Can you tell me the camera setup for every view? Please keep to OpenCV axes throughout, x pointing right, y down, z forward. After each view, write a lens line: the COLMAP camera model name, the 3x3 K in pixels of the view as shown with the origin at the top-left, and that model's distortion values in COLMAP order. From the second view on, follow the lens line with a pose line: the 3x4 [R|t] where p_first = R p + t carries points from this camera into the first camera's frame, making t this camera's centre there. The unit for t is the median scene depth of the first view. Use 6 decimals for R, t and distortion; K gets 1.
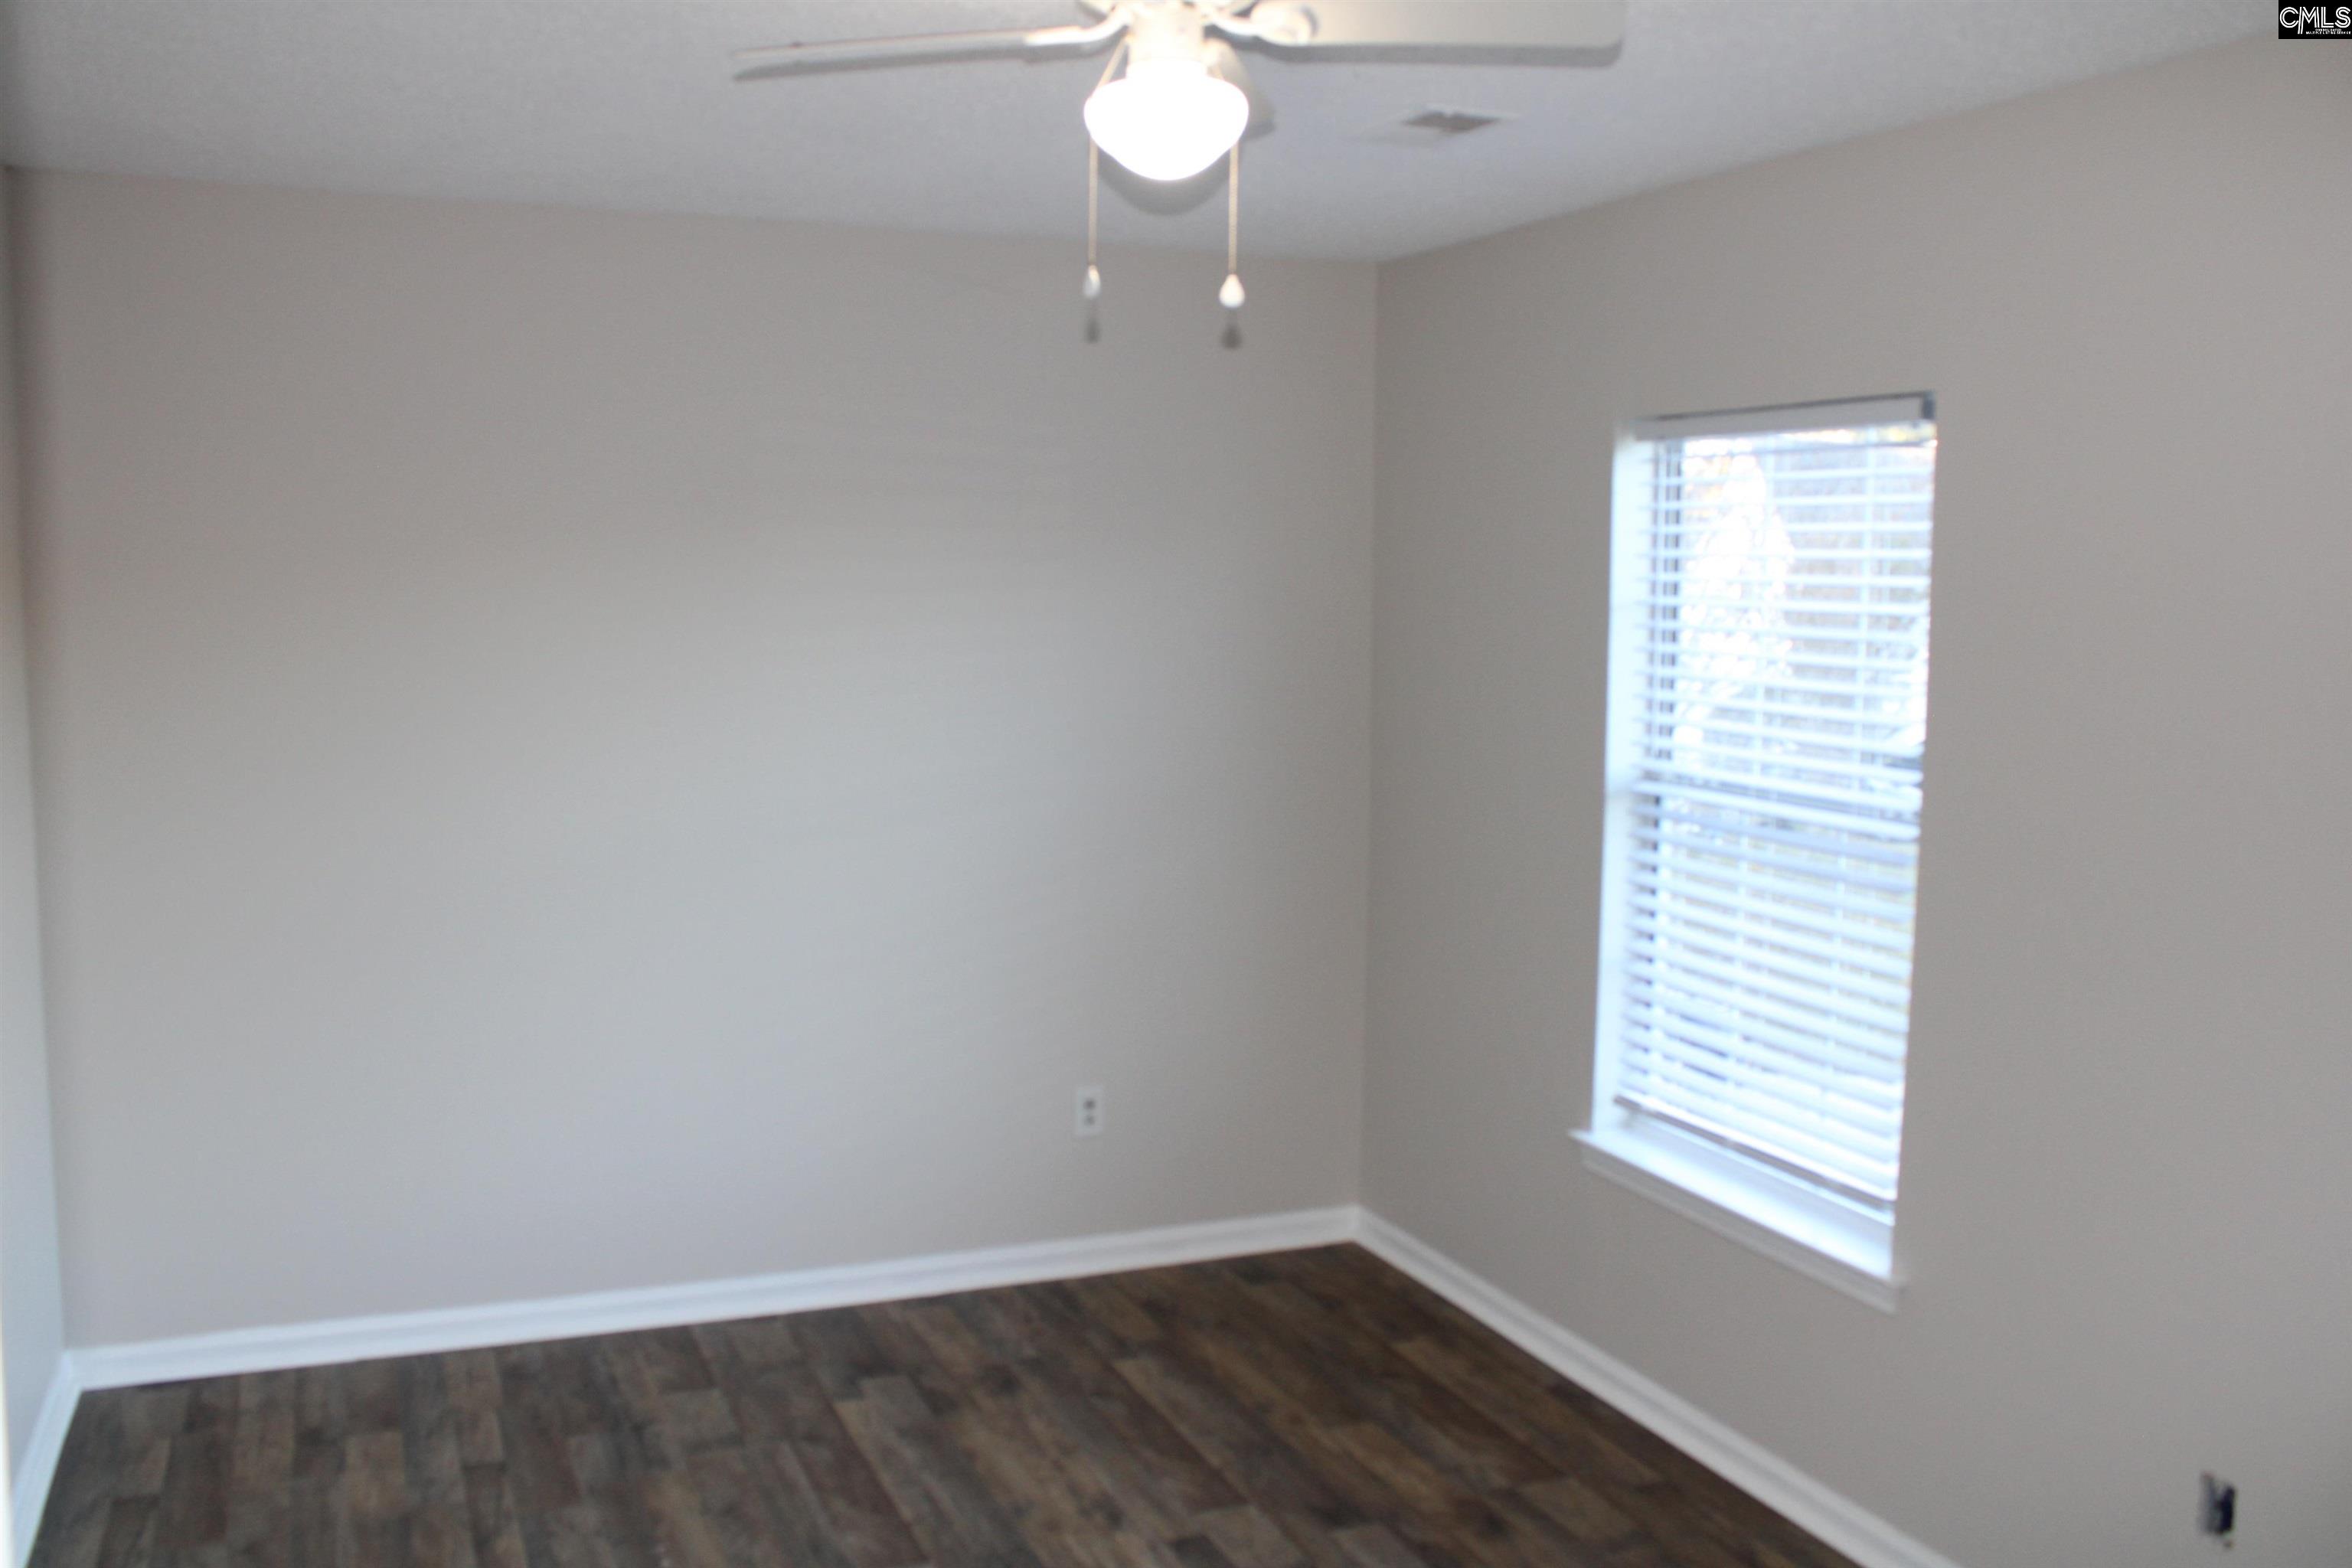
lens RADIAL K [[1992.0, 0, 1176.0], [0, 1992.0, 784.0], [0, 0, 1]] dist [-0.155996, 0.130155]
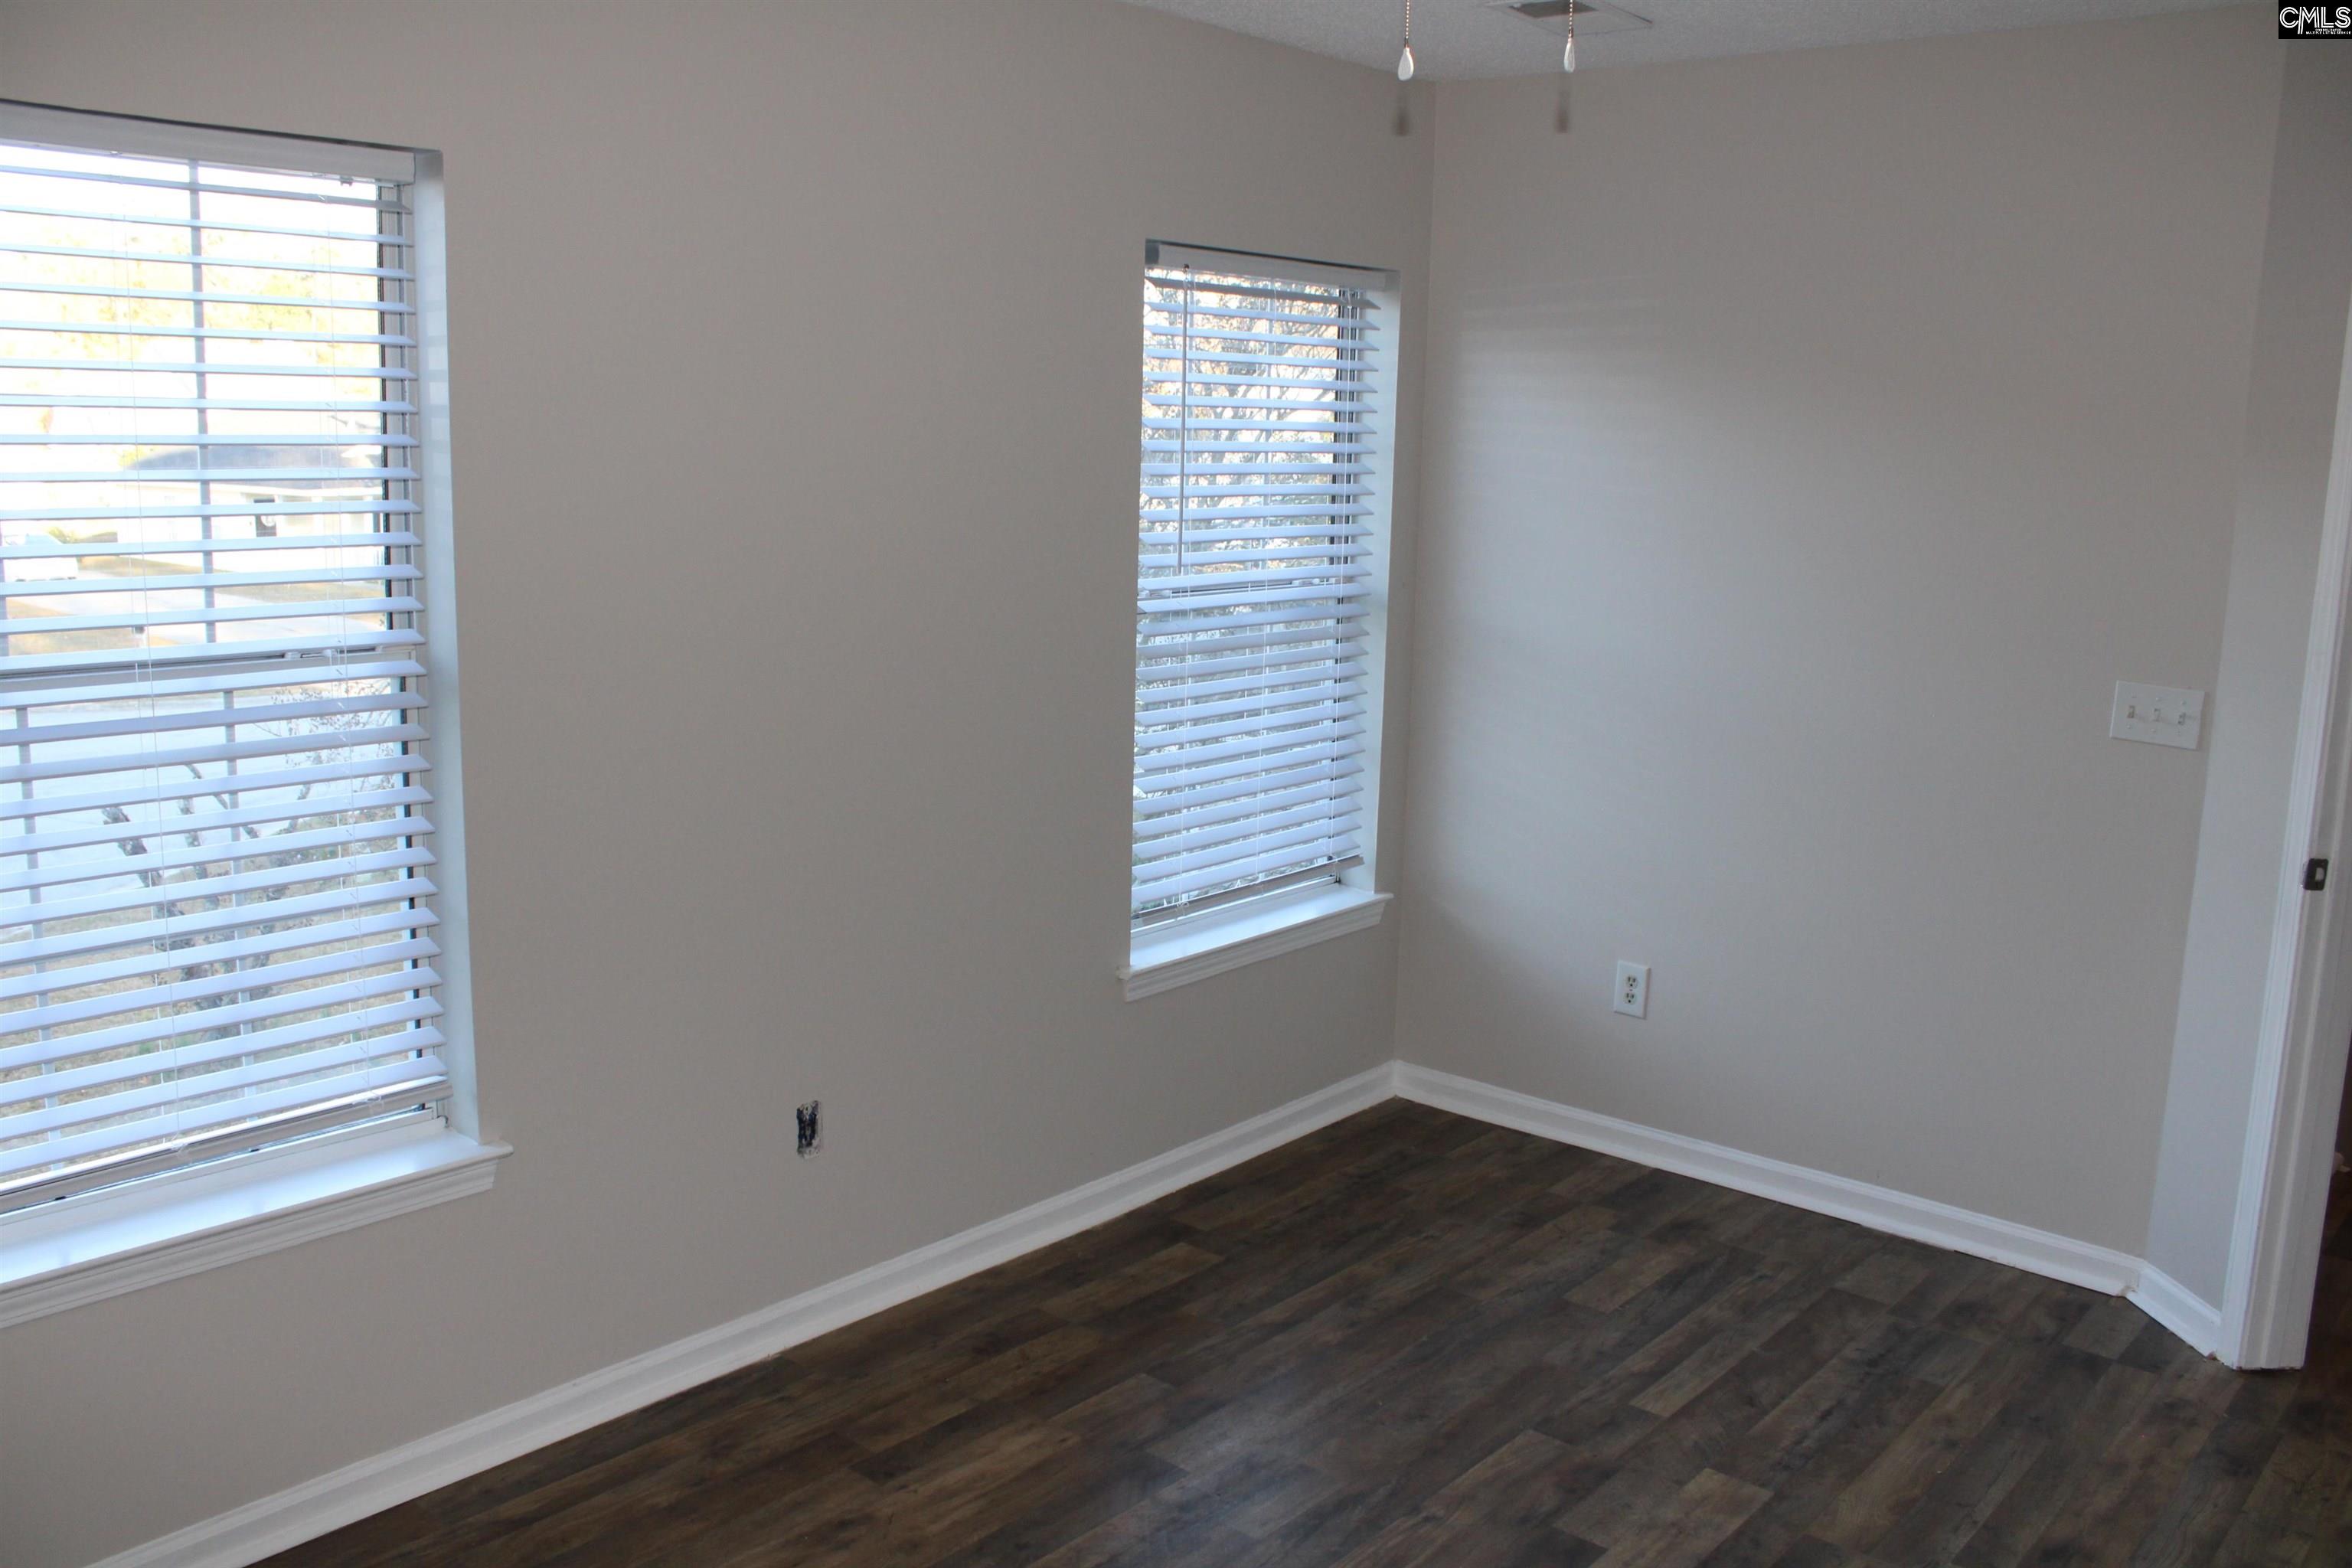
lens RADIAL K [[1992.0, 0, 1176.0], [0, 1992.0, 784.0], [0, 0, 1]] dist [-0.155996, 0.130155]
pose [[-0.444596, -0.185542, 0.876304, -0.460772], [0.057810, 0.970328, 0.234780, -0.091102], [-0.893864, 0.155041, -0.420678, 0.909424]]
